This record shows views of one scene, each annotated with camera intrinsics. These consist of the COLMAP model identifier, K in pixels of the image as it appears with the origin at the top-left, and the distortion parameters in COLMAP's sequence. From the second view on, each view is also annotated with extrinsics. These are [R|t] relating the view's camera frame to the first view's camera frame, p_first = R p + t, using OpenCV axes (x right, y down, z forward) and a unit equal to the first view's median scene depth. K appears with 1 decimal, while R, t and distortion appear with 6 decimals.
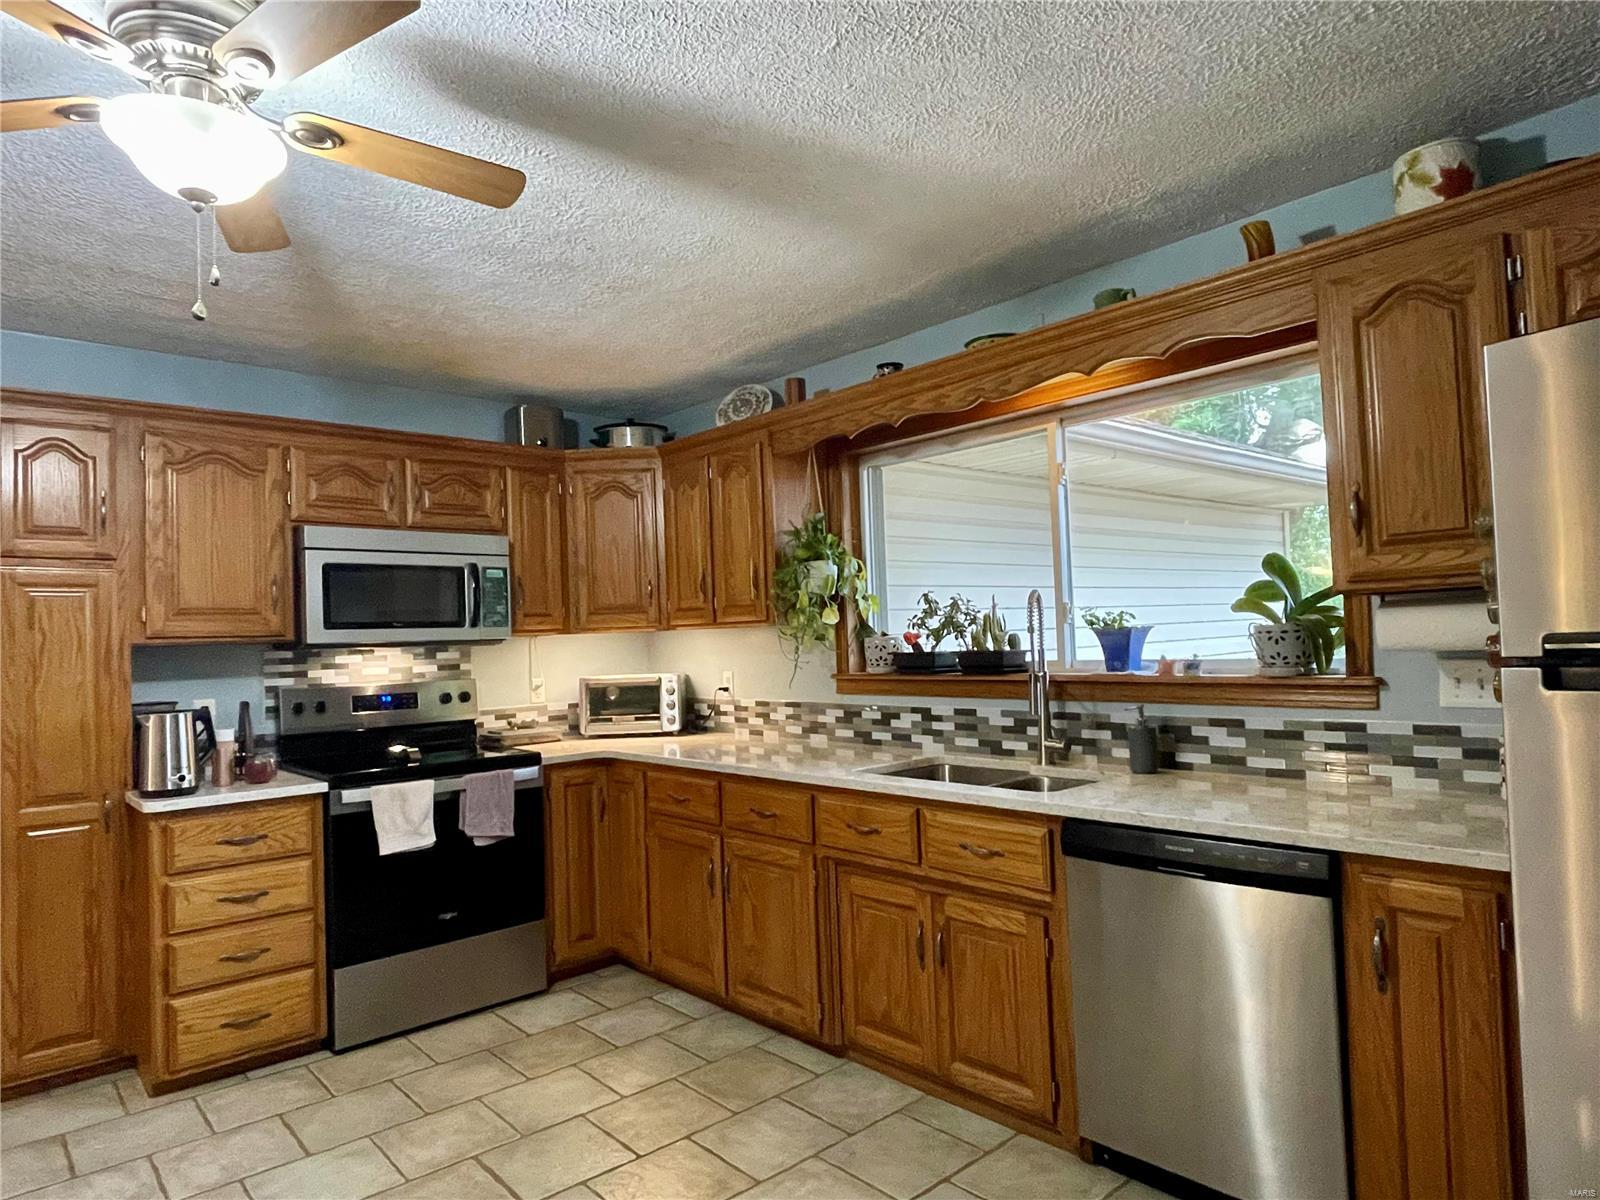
lens RADIAL K [[961.7, 0, 802.4], [0, 961.7, 616.8], [0, 0, 1]] dist [0.008557, -0.014952]
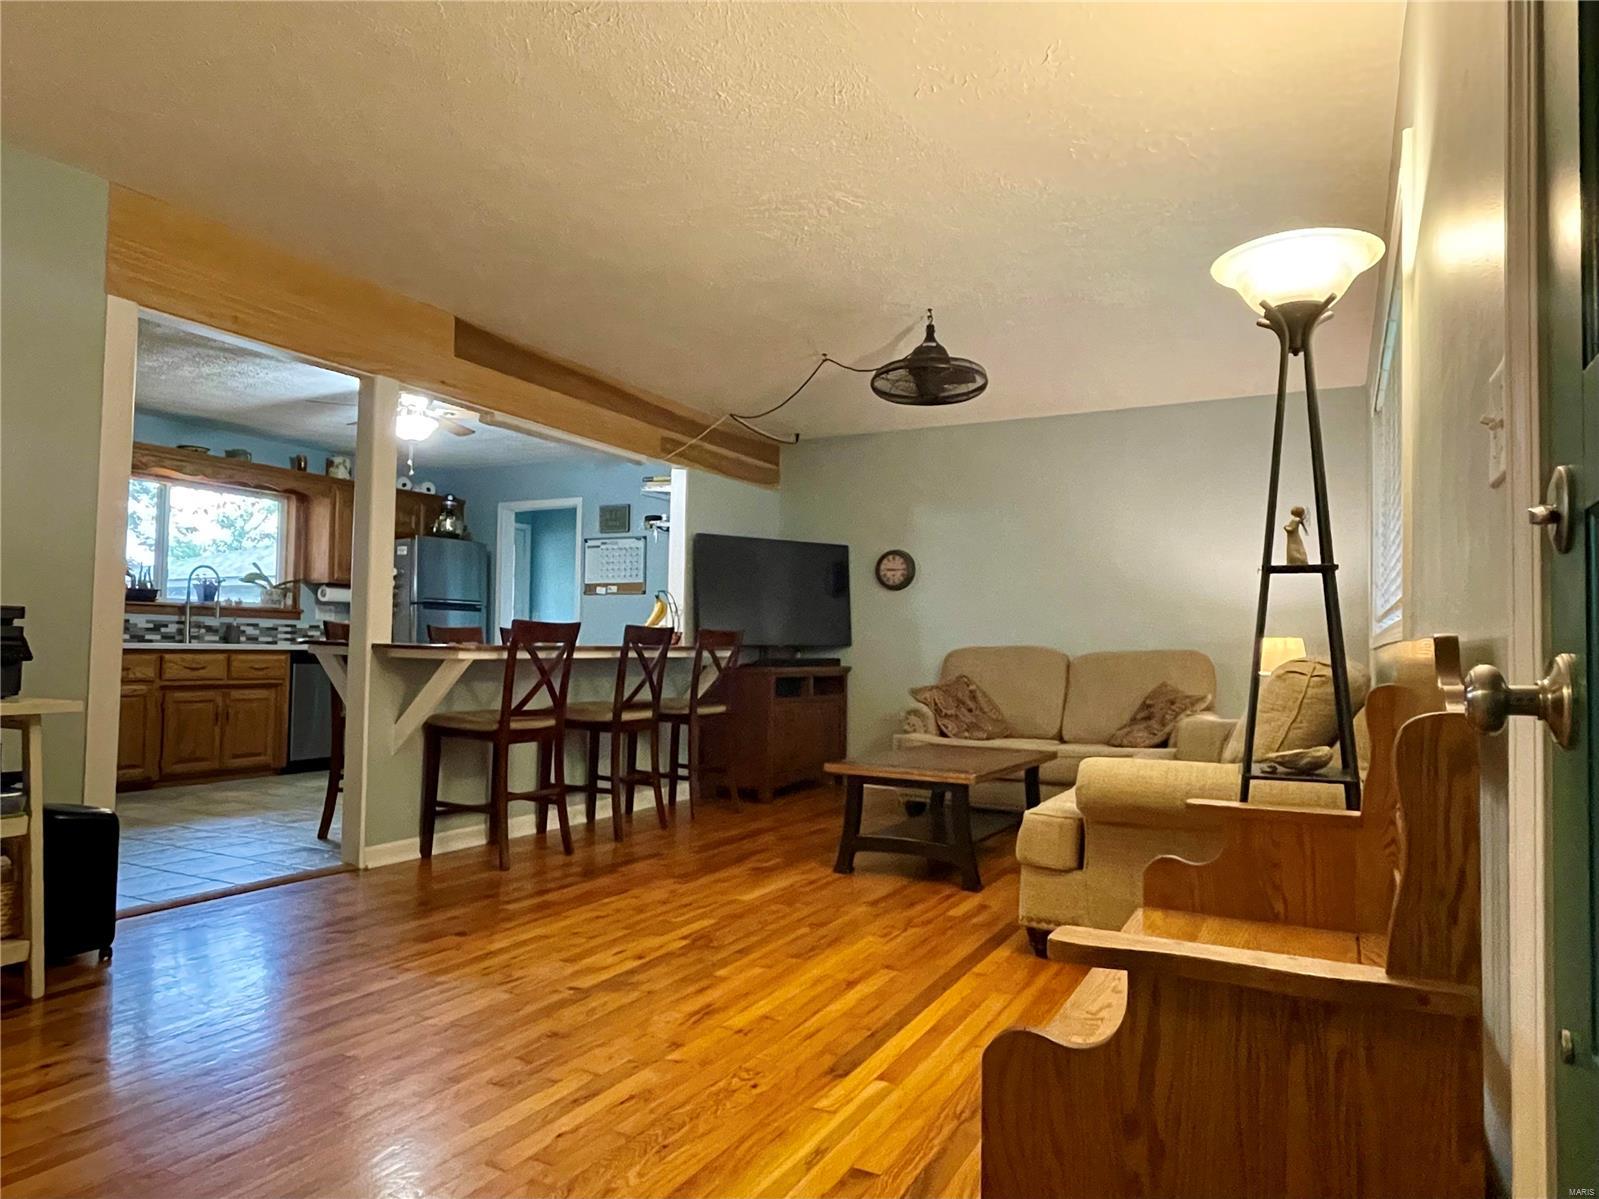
lens RADIAL K [[1005.8, 0, 795.4], [0, 1005.8, 621.7], [0, 0, 1]] dist [0.007769, -0.012488]
pose [[-0.345509, 0.054167, 0.936851, -2.126692], [-0.029539, 0.997210, -0.068550, 0.197234], [-0.937950, -0.051358, -0.342945, 0.438769]]
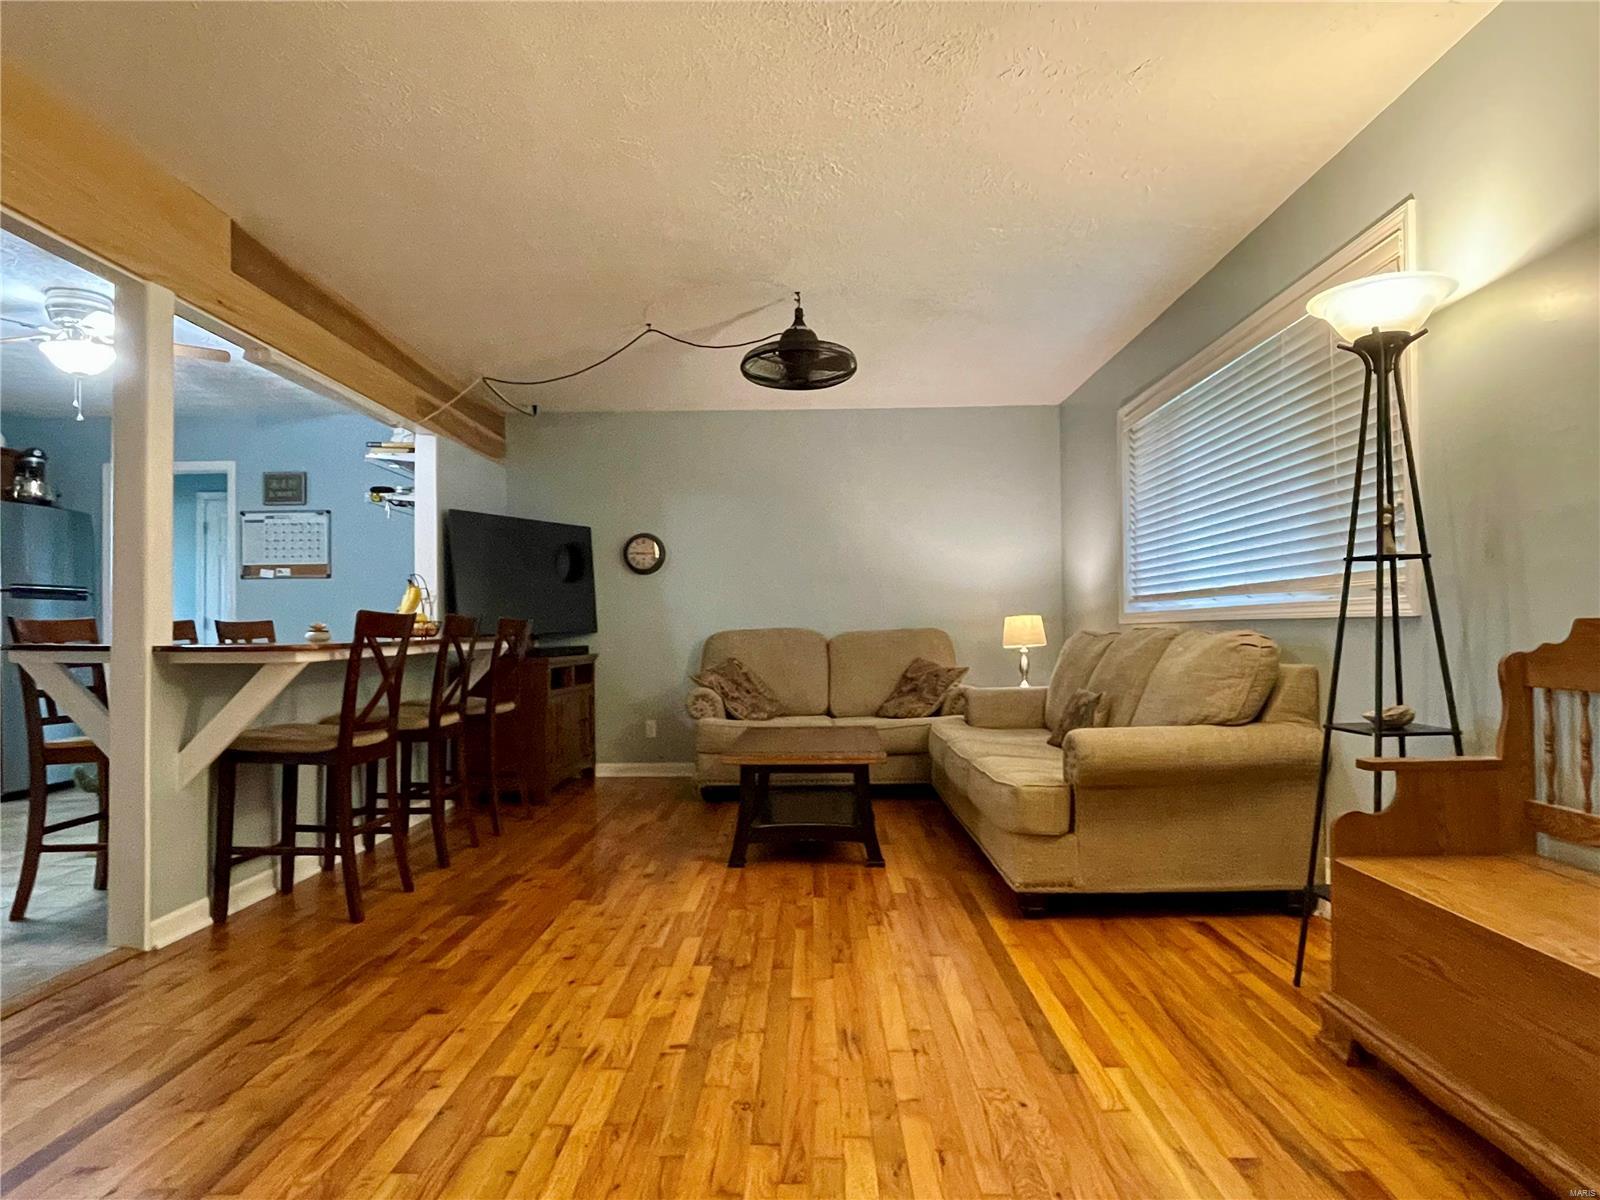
lens RADIAL K [[961.7, 0, 796.4], [0, 961.7, 618.2], [0, 0, 1]] dist [0.008557, -0.014952]
pose [[-0.735848, 0.051412, 0.675192, -1.801312], [0.018403, 0.998264, -0.055956, 0.188381], [-0.676896, -0.028750, -0.735517, 0.755218]]
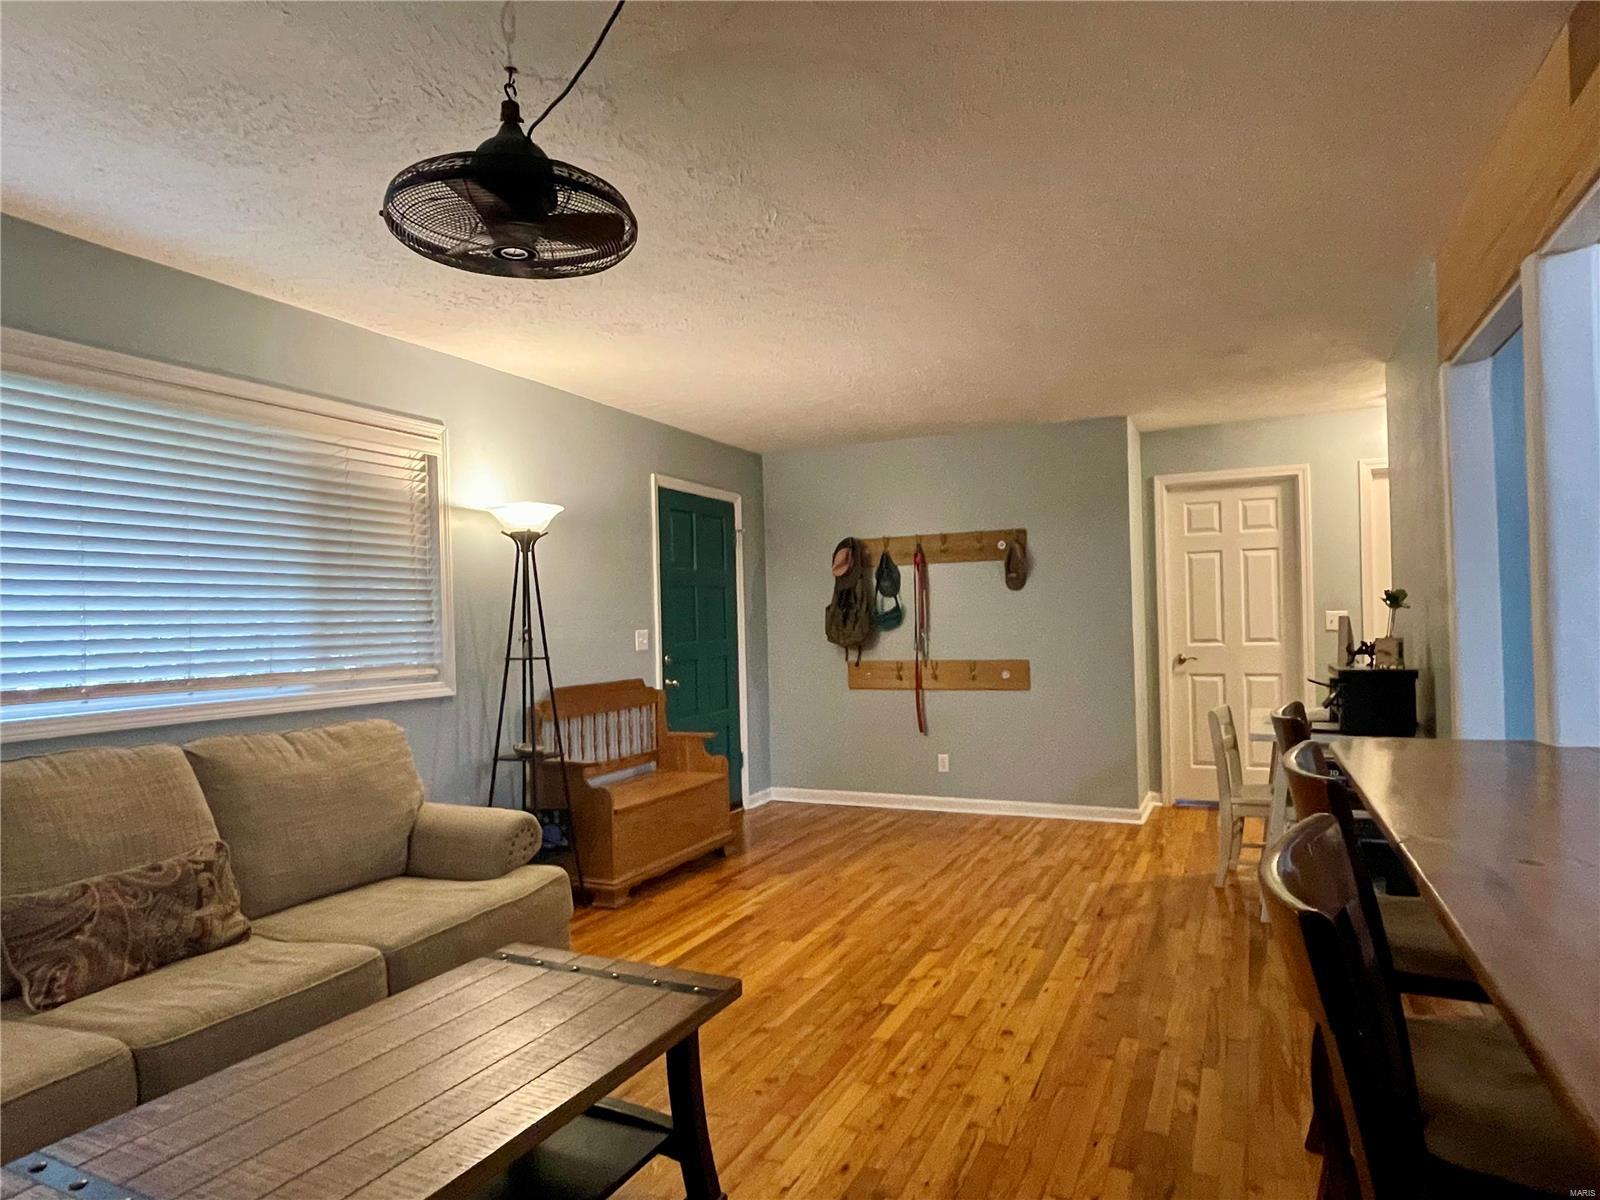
lens RADIAL K [[961.7, 0, 813.3], [0, 961.7, 616.5], [0, 0, 1]] dist [0.008557, -0.014952]
pose [[0.411577, 0.020719, -0.911140, -0.344012], [0.032851, 0.998755, 0.037551, 0.021368], [0.910783, -0.045387, 0.410383, -0.247069]]
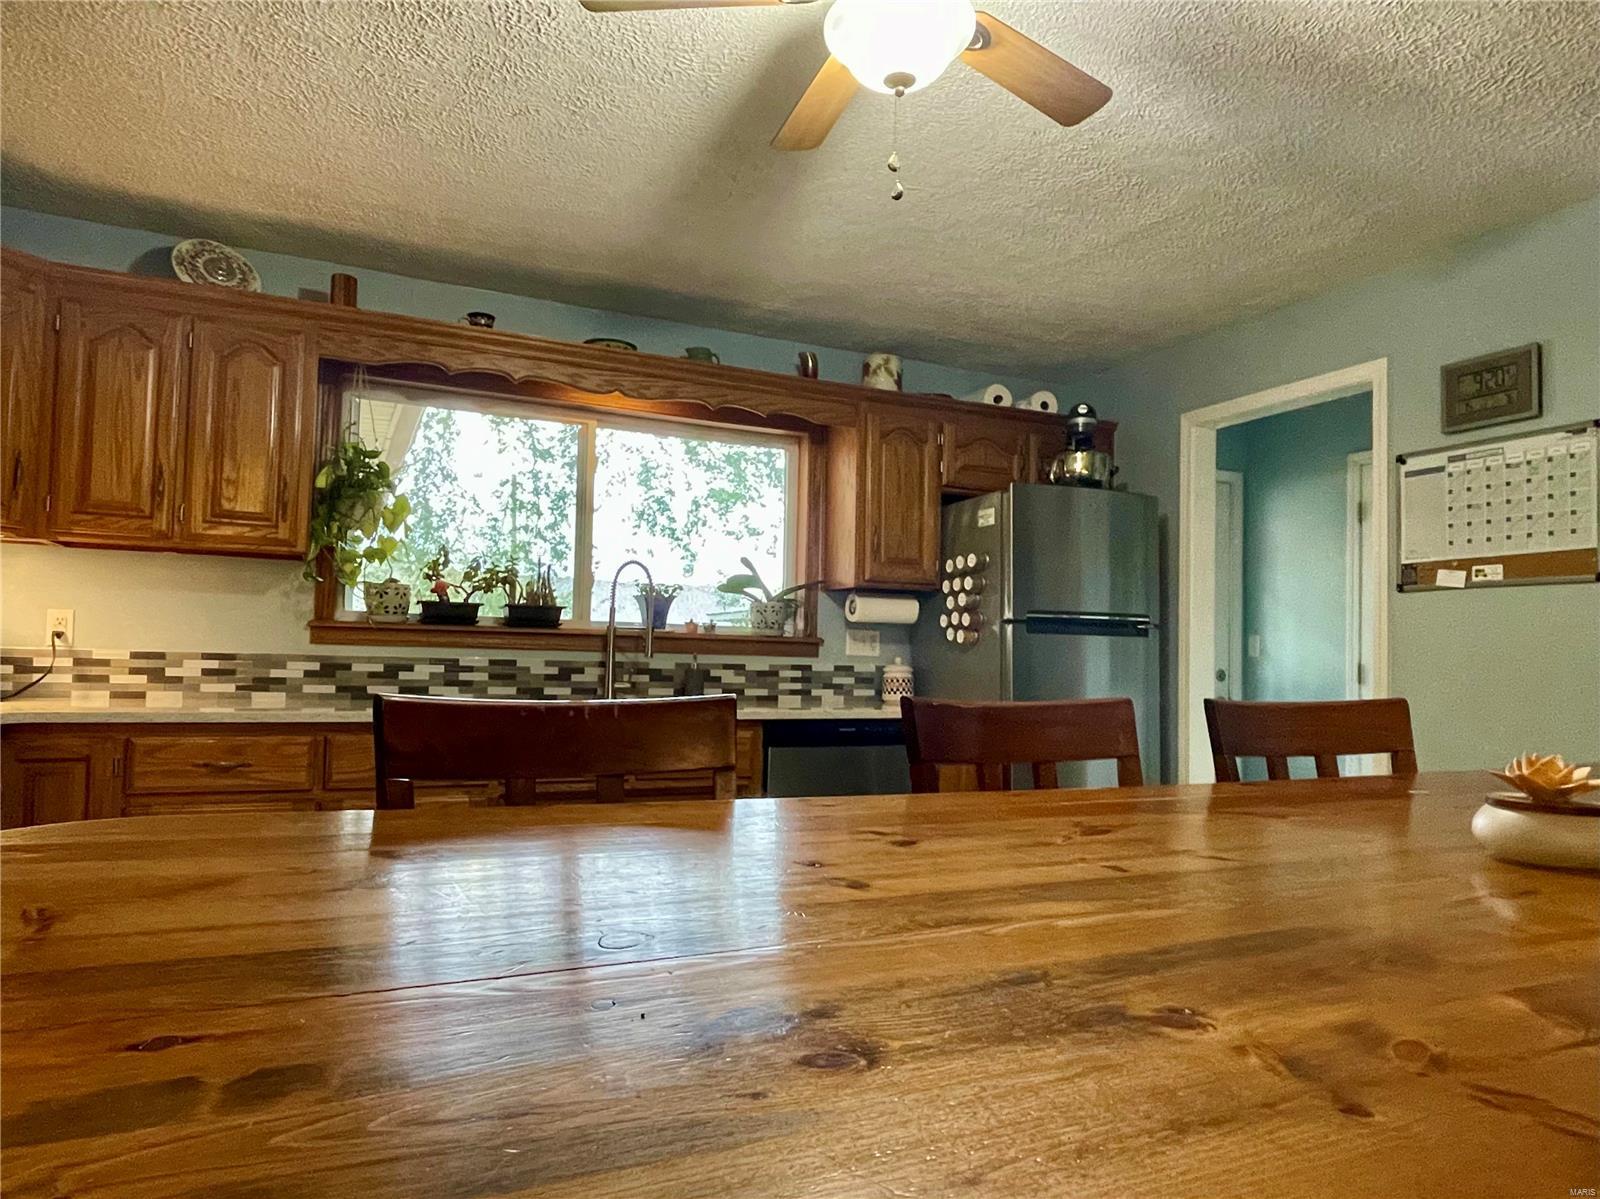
lens RADIAL K [[1005.1, 0, 800.2], [0, 1005.1, 626.2], [0, 0, 1]] dist [0.007055, -0.023392]
pose [[0.289634, 0.073352, 0.954323, -0.796152], [-0.056226, 0.996641, -0.059540, 0.106806], [-0.955485, -0.036413, 0.292785, 0.363042]]
